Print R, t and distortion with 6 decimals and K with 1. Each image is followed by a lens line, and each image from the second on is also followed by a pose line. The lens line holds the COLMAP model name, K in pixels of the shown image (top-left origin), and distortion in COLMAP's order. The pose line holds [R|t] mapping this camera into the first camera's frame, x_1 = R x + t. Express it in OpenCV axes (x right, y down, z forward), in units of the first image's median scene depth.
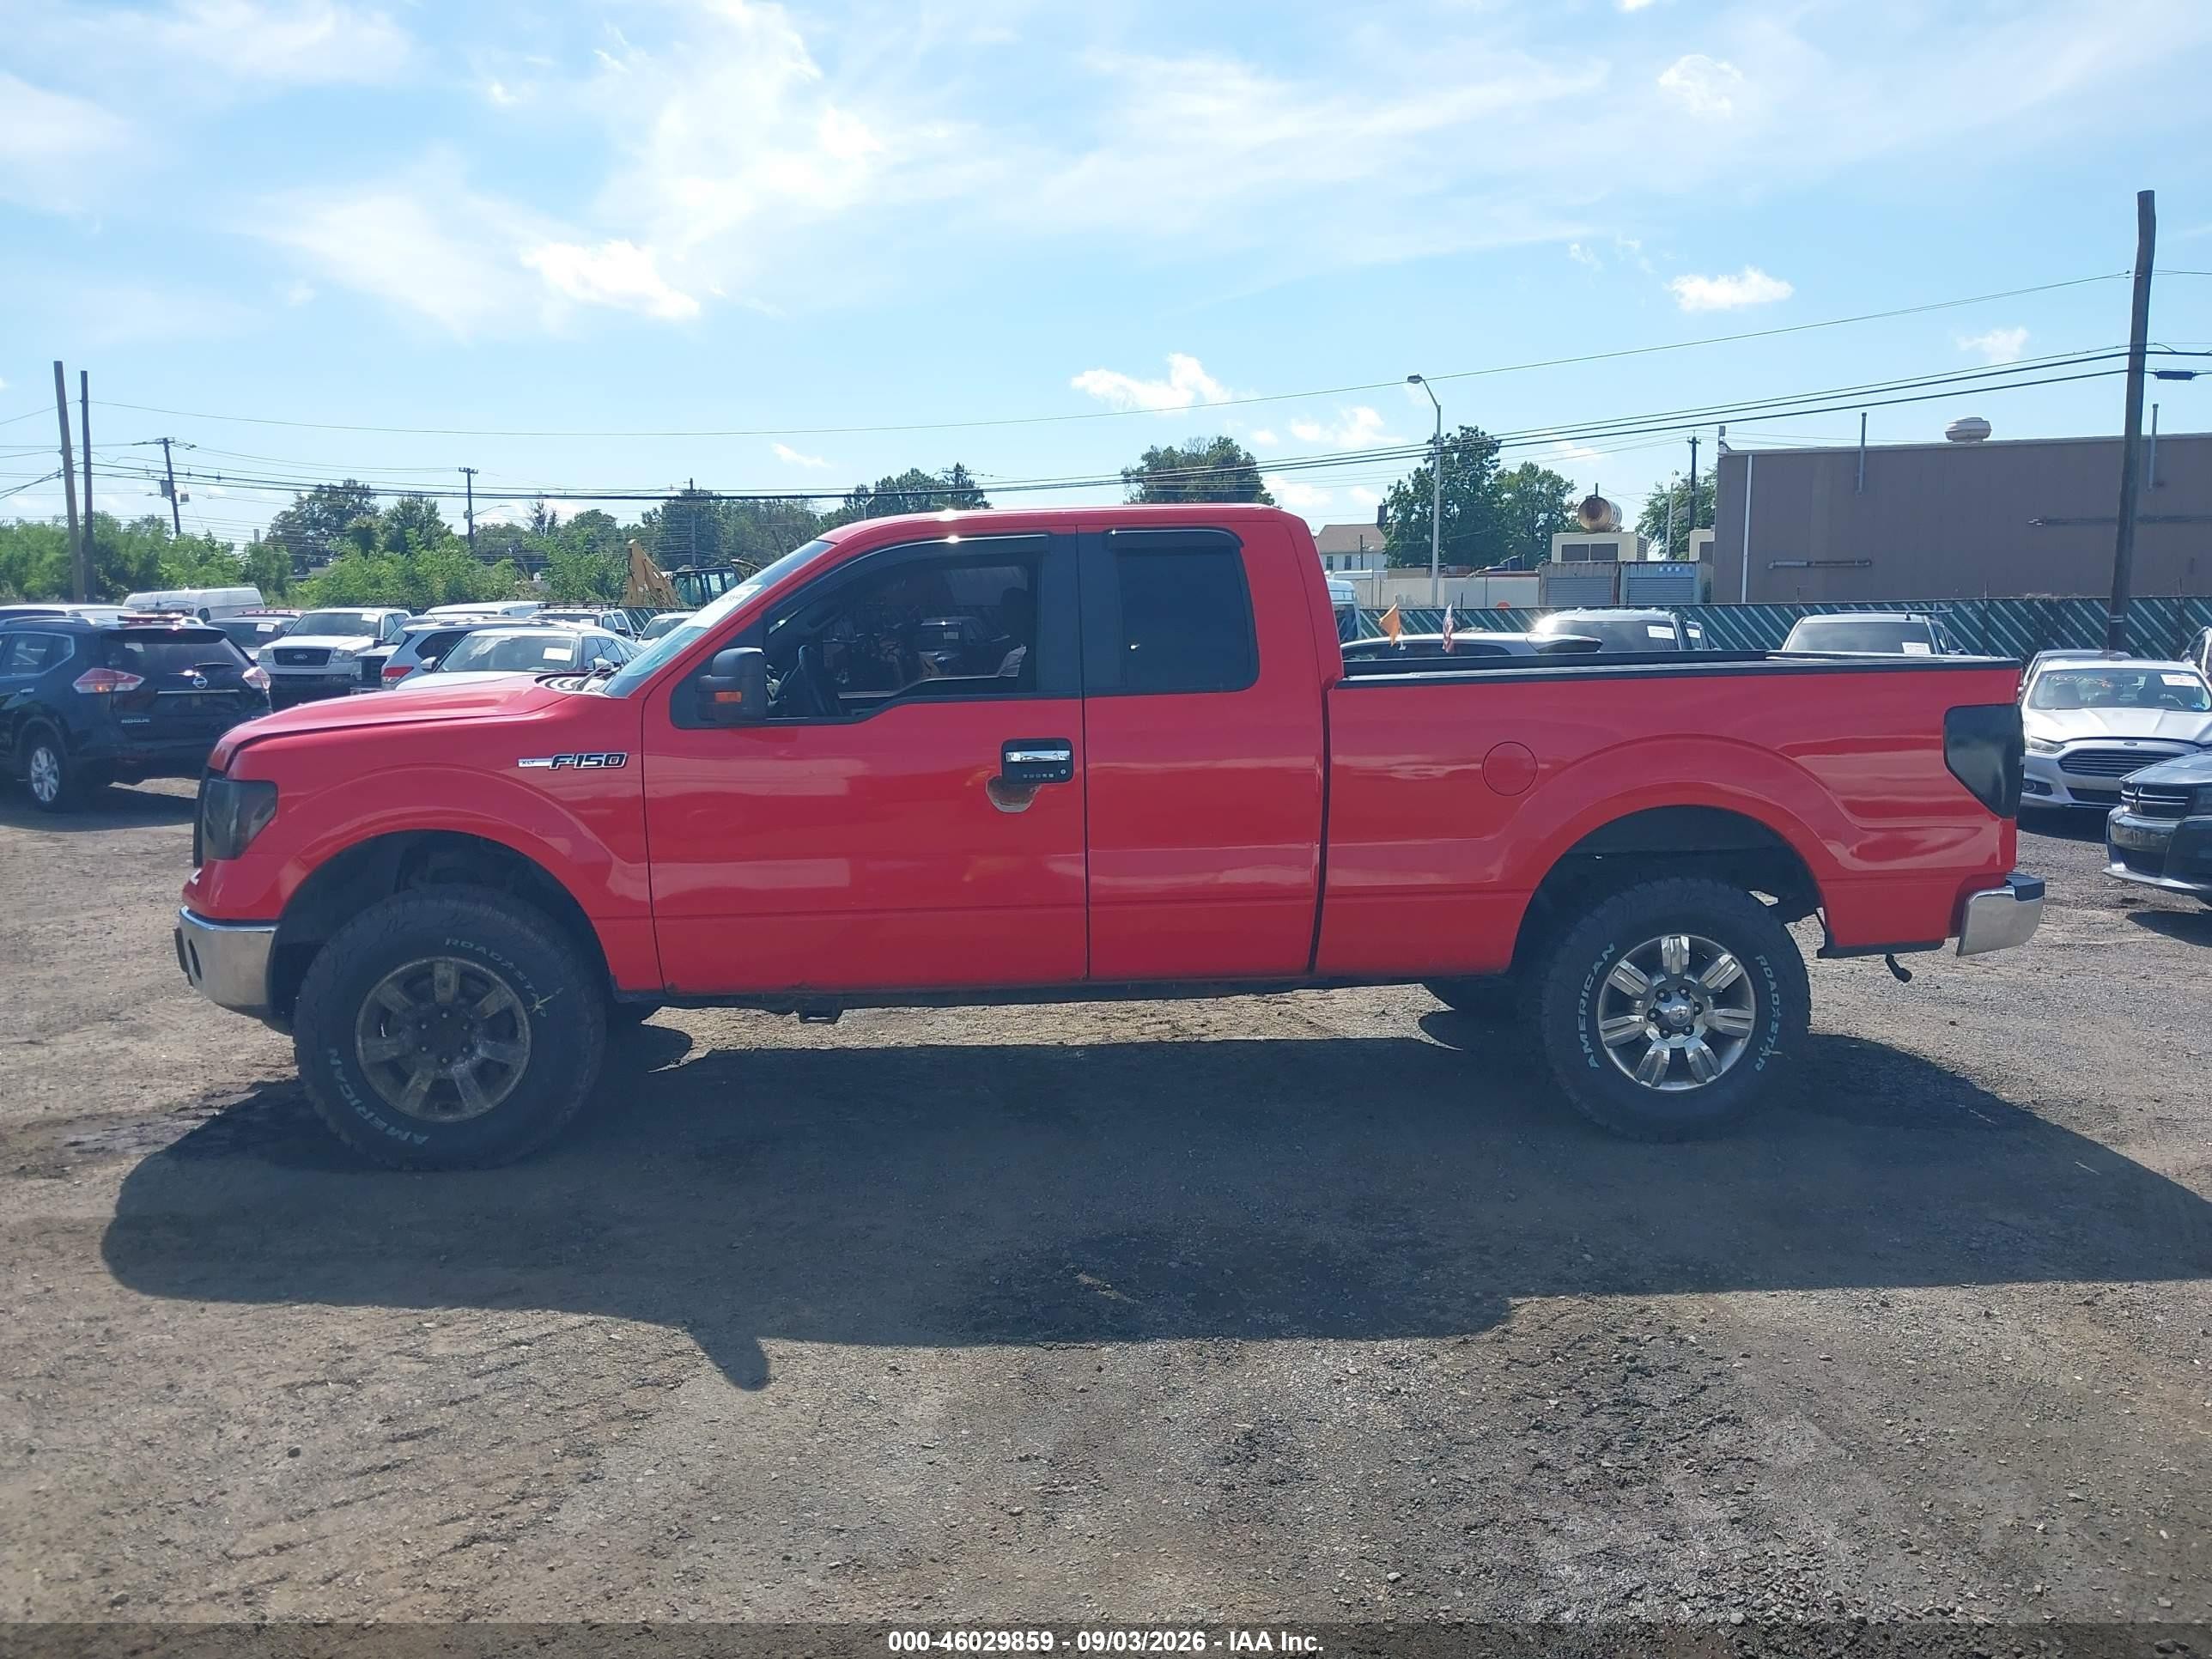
lens RADIAL K [[1741.1, 0, 1106.0], [0, 1741.1, 829.5], [0, 0, 1]] dist [0.001467, -0.034504]
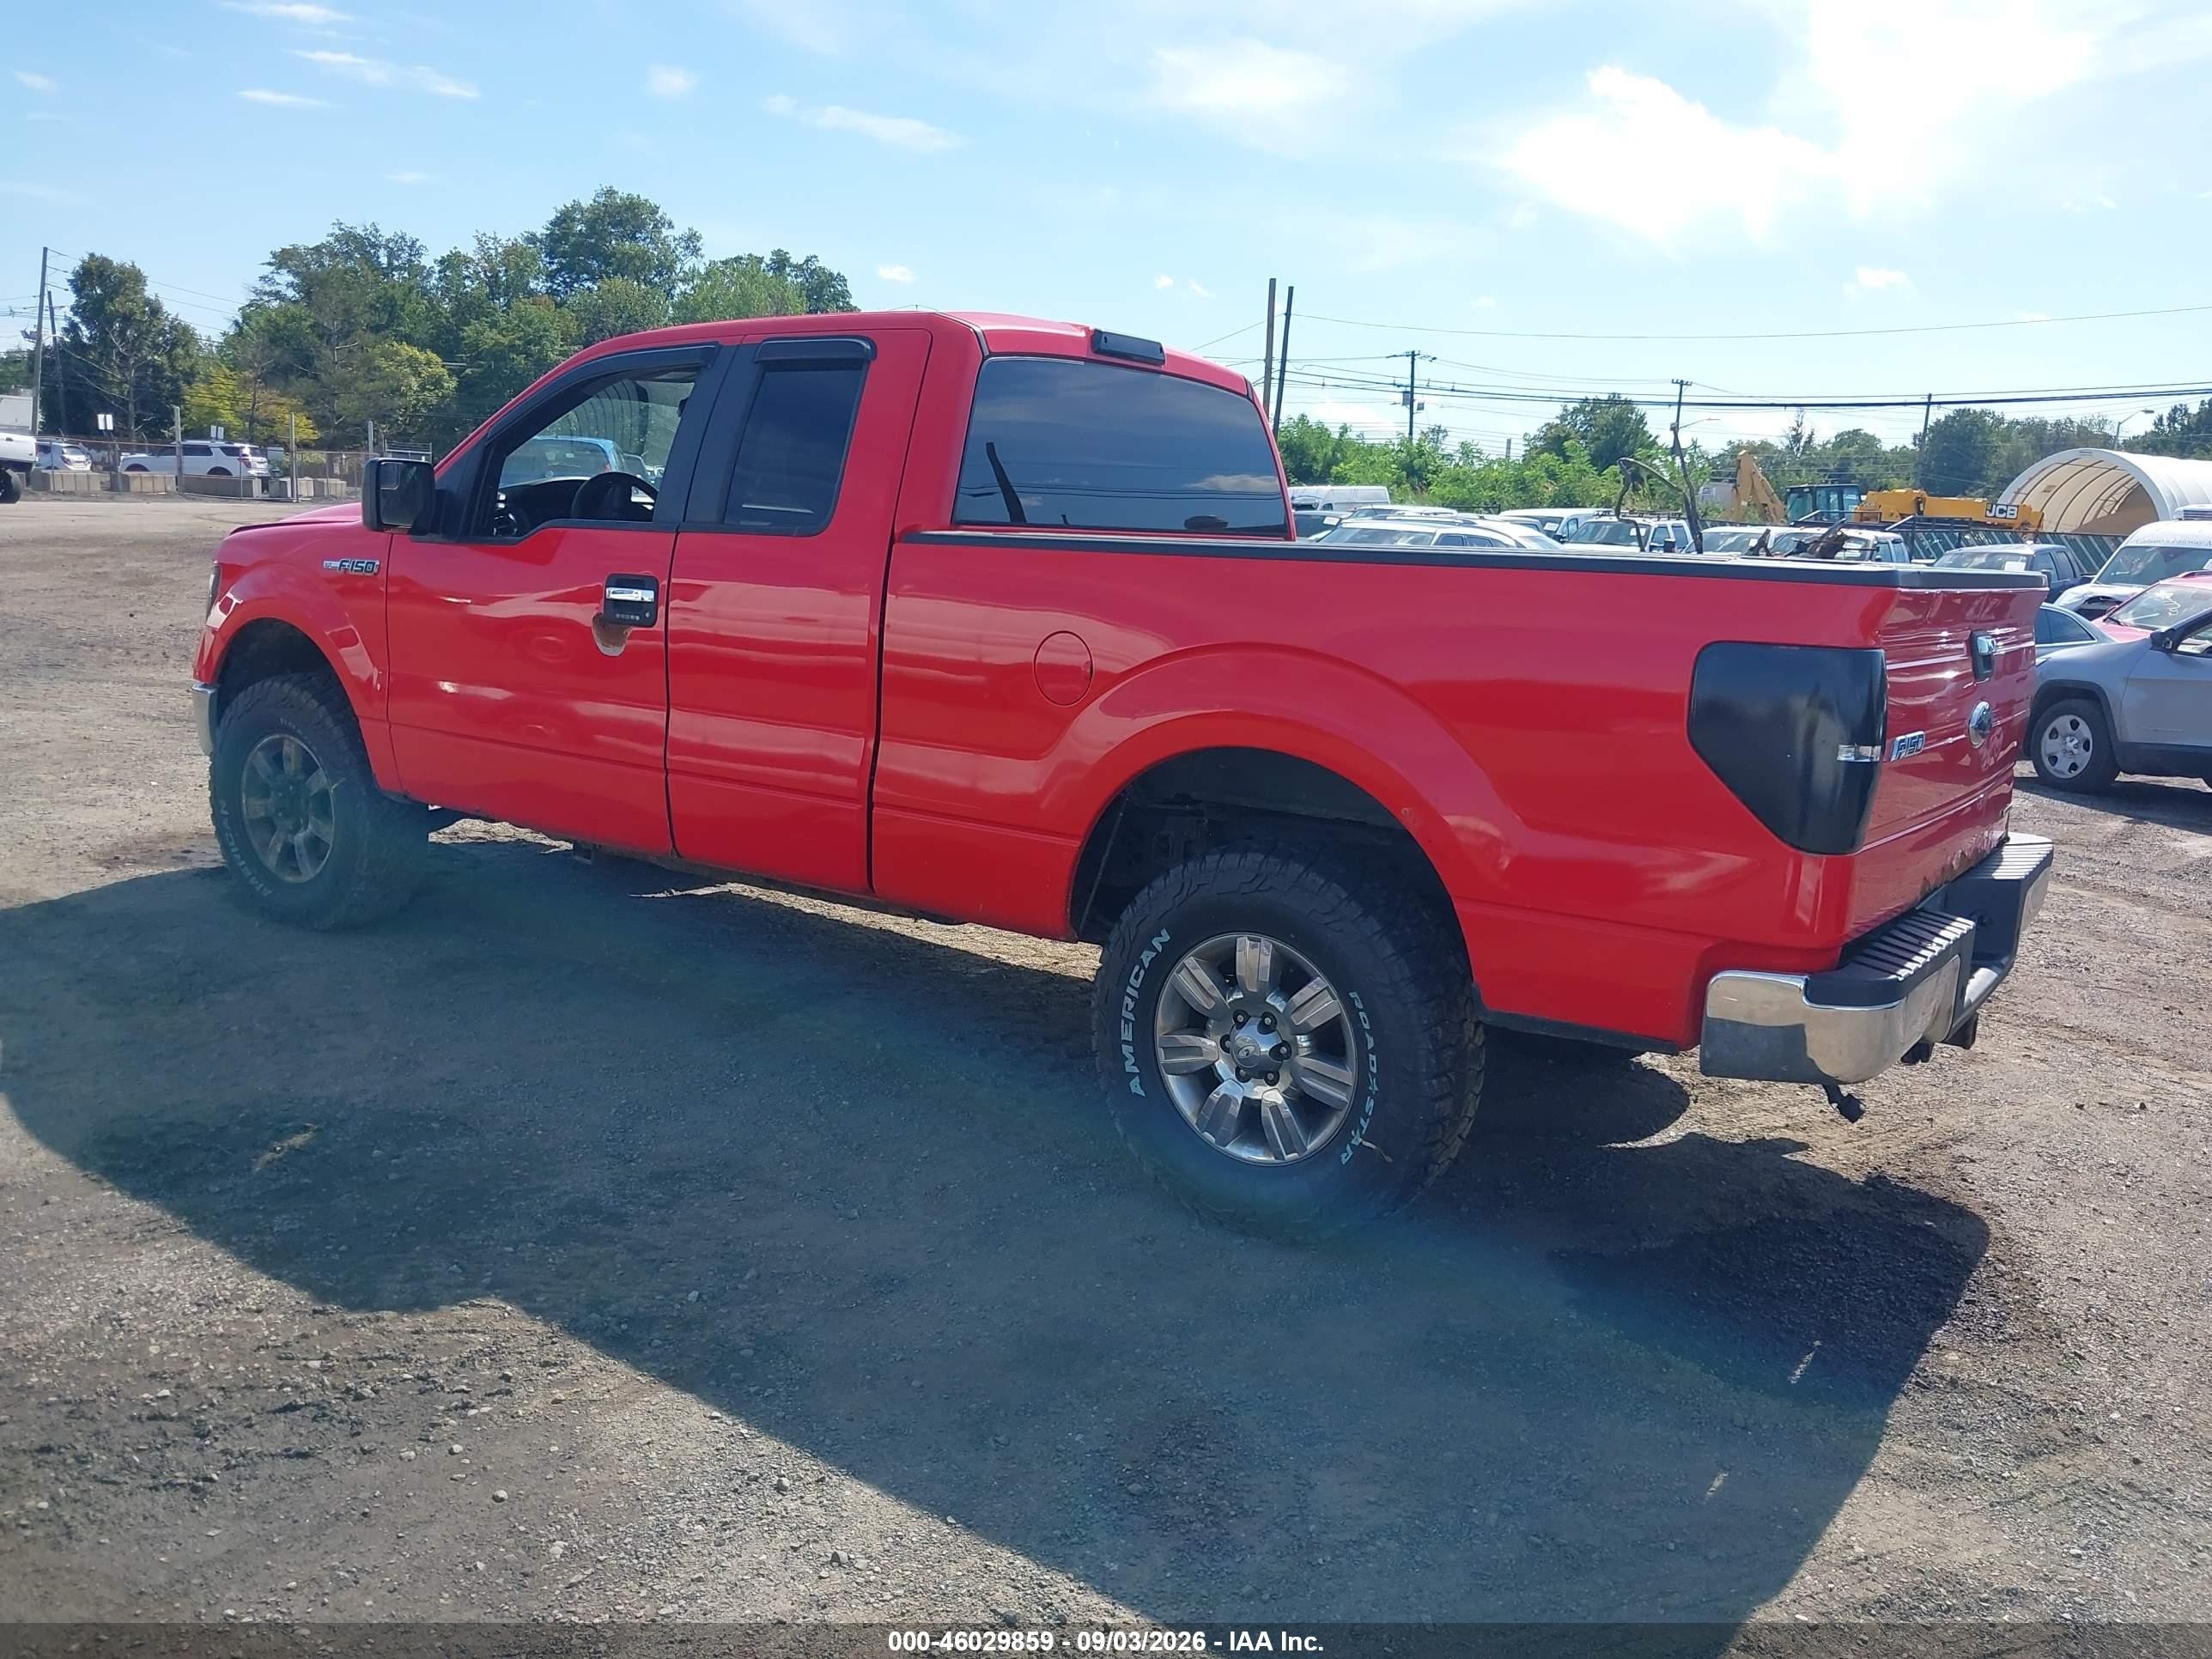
lens RADIAL K [[1741.1, 0, 1106.0], [0, 1741.1, 829.5], [0, 0, 1]] dist [0.001467, -0.034504]
pose [[0.777414, 0.157650, -0.608912, 0.691945], [-0.129517, 0.987457, 0.090300, -0.034073], [0.615510, 0.008664, 0.788081, 0.430911]]
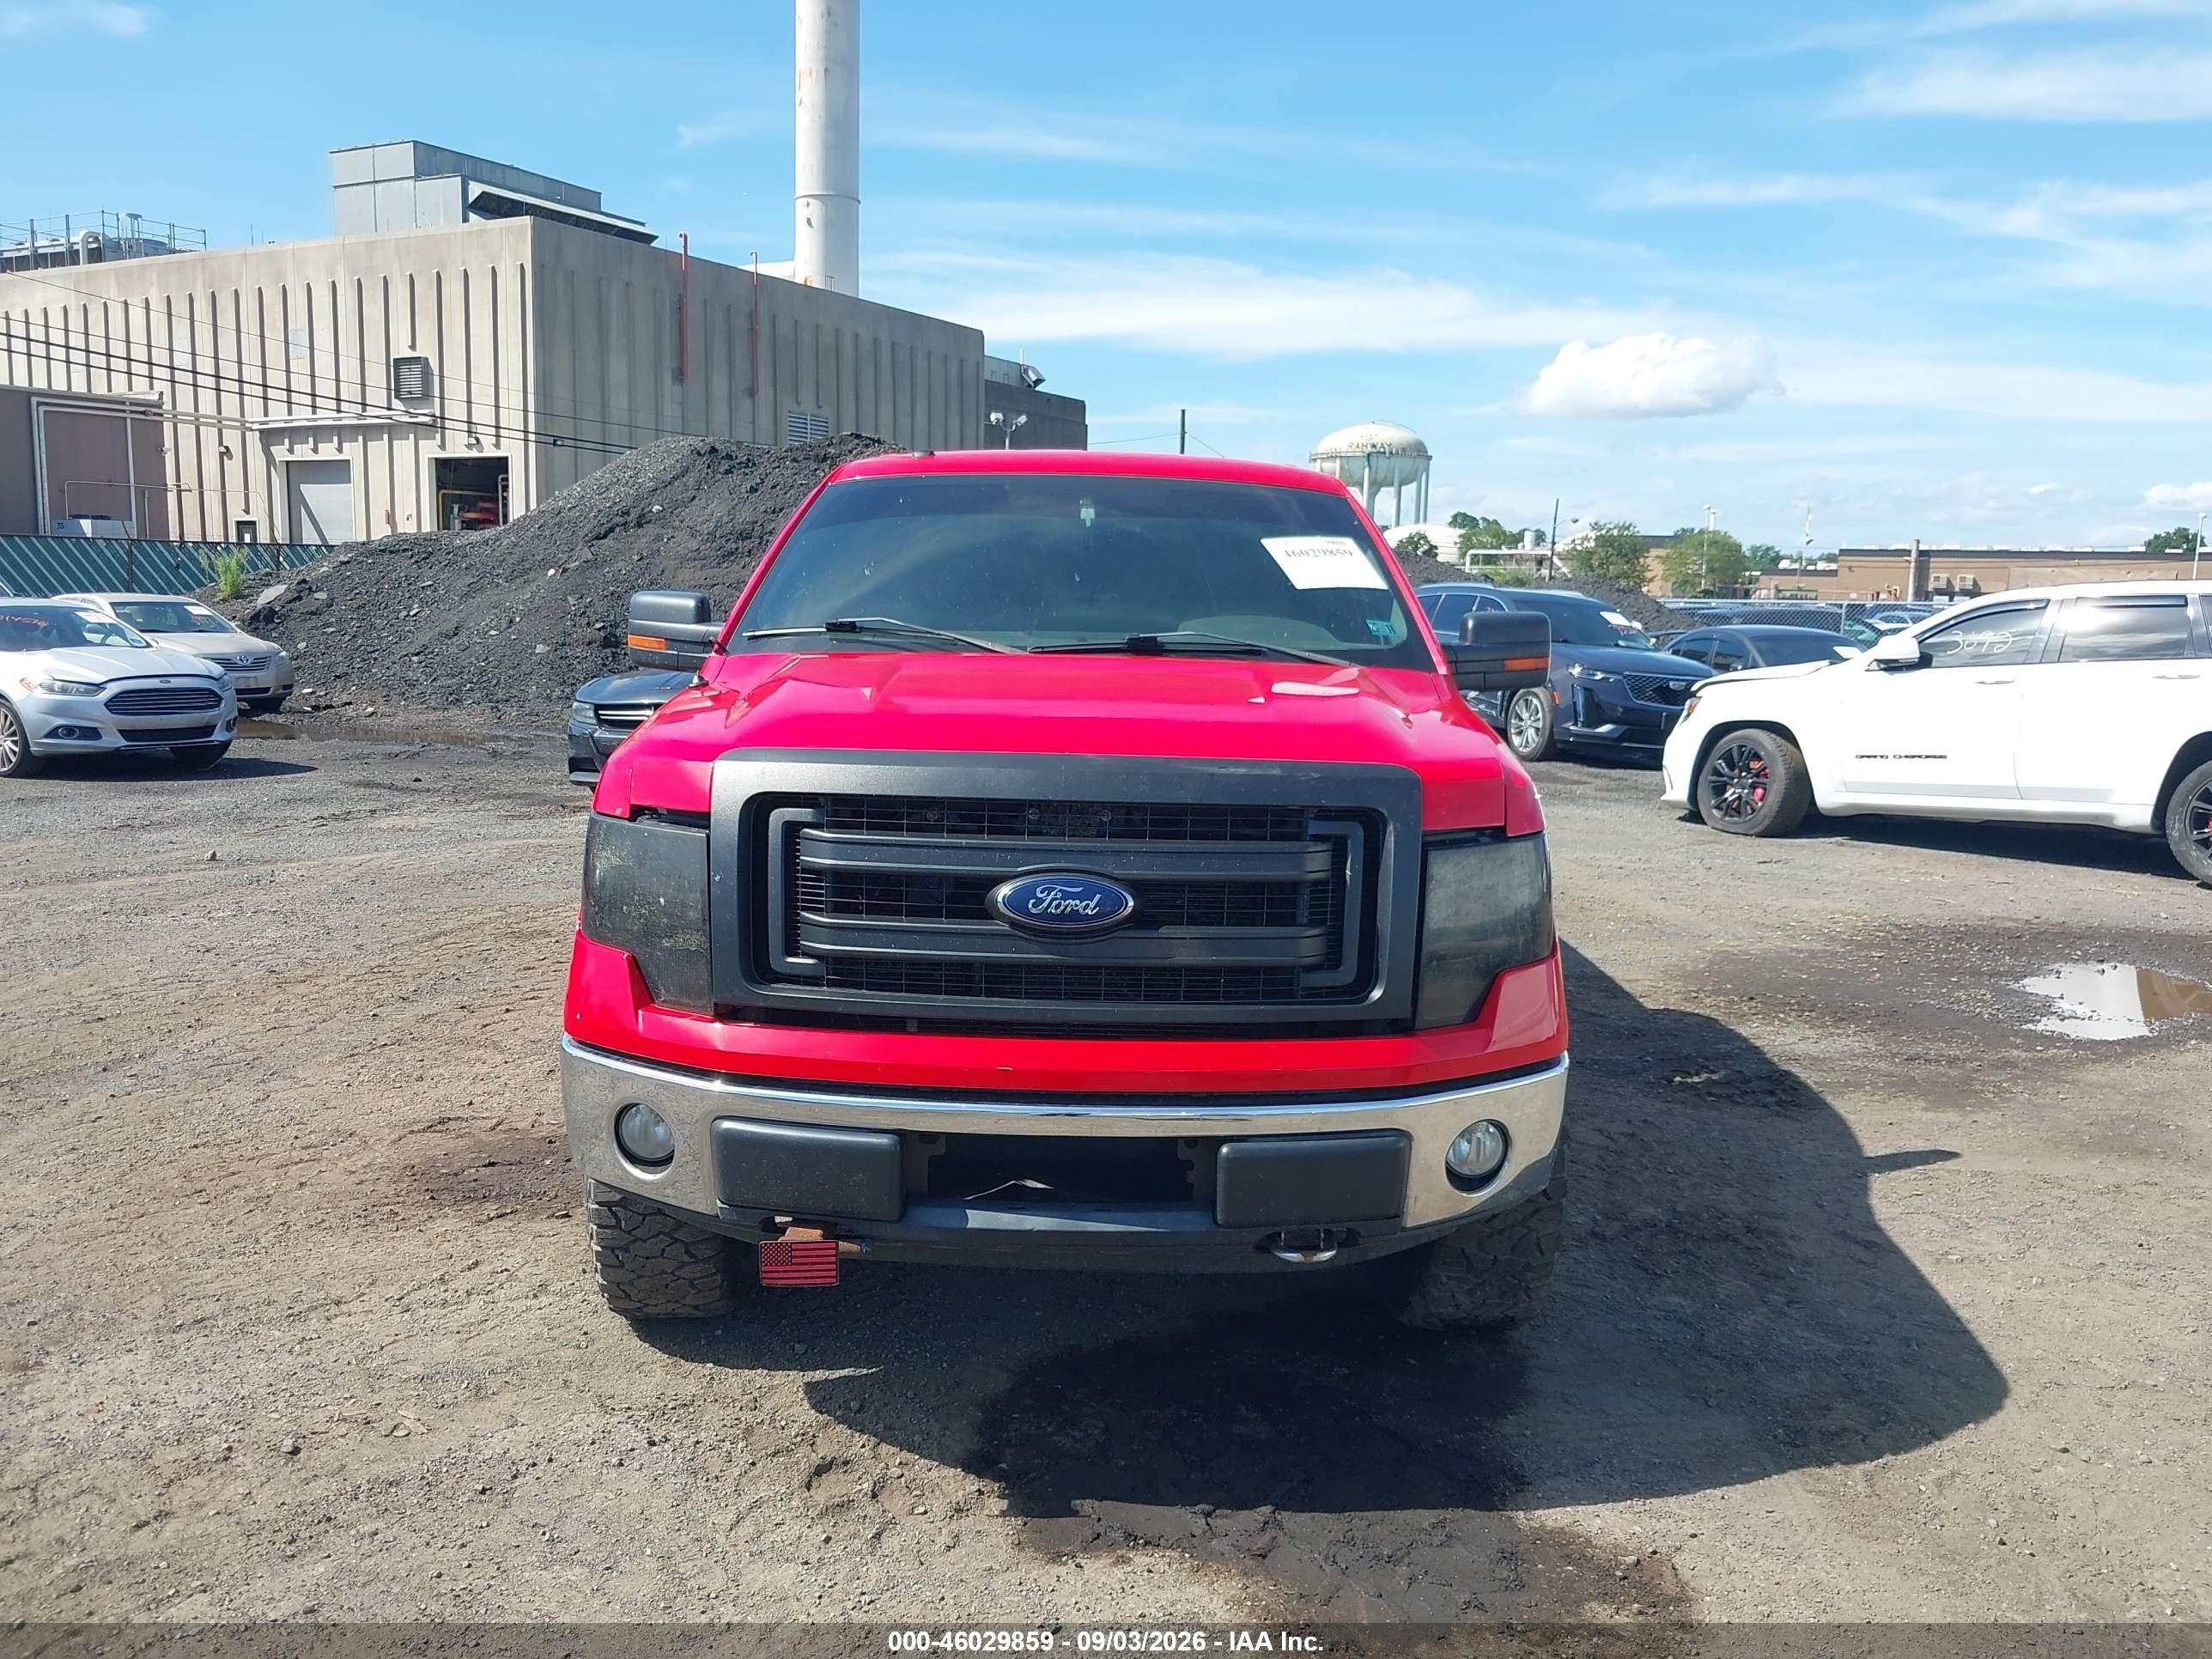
lens RADIAL K [[1804.0, 0, 1102.5], [0, 1804.0, 751.3], [0, 0, 1]] dist [-0.004040, -0.001454]
pose [[0.058376, -0.090818, 0.994155, -1.126267], [0.096000, 0.991749, 0.084961, -0.123520], [-0.993668, 0.090479, 0.066613, 1.074190]]
